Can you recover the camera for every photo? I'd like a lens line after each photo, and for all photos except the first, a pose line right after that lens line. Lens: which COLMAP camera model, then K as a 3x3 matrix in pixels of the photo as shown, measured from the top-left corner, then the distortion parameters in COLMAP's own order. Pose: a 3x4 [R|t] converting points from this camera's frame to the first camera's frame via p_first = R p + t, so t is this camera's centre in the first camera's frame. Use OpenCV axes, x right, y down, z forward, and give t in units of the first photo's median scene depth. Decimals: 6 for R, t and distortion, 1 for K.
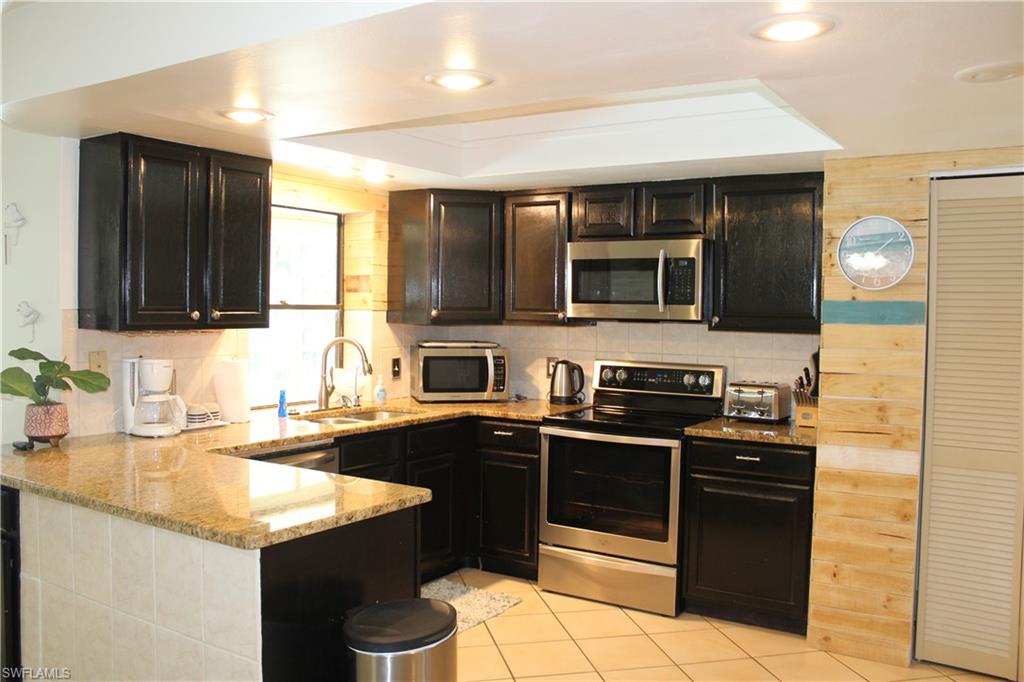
lens RADIAL K [[857.9, 0, 511.6], [0, 857.9, 345.5], [0, 0, 1]] dist [-0.171373, 0.152561]
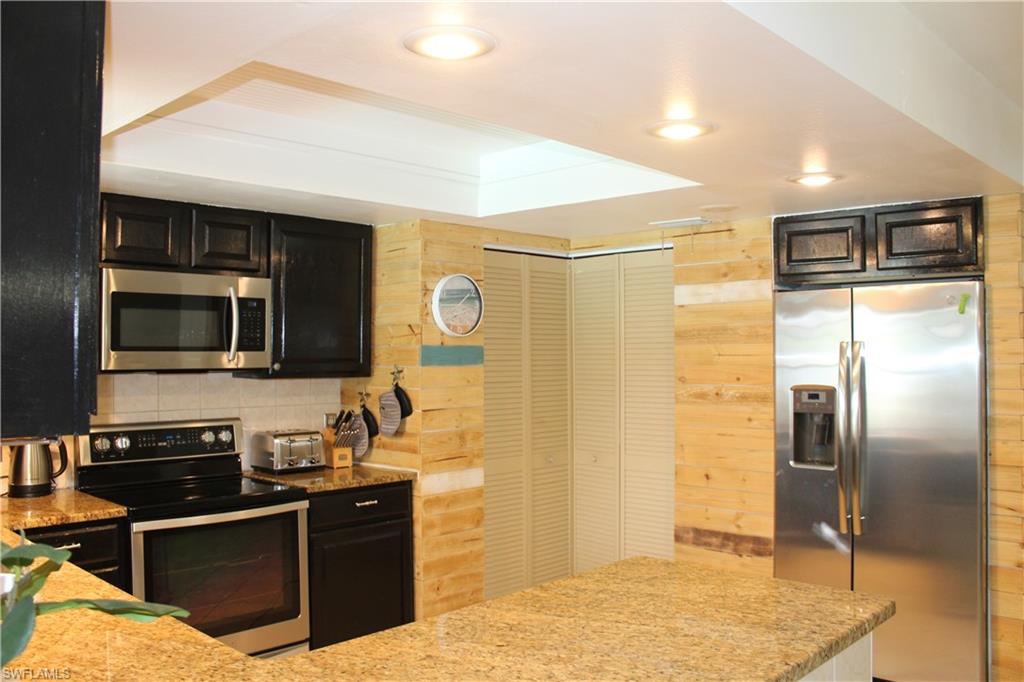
lens RADIAL K [[857.9, 0, 511.6], [0, 857.9, 345.5], [0, 0, 1]] dist [-0.171373, 0.152561]
pose [[0.188802, -0.004292, 0.982006, -0.615323], [0.050211, 0.998725, -0.005289, -0.035824], [-0.980731, 0.050306, 0.188777, 0.575374]]
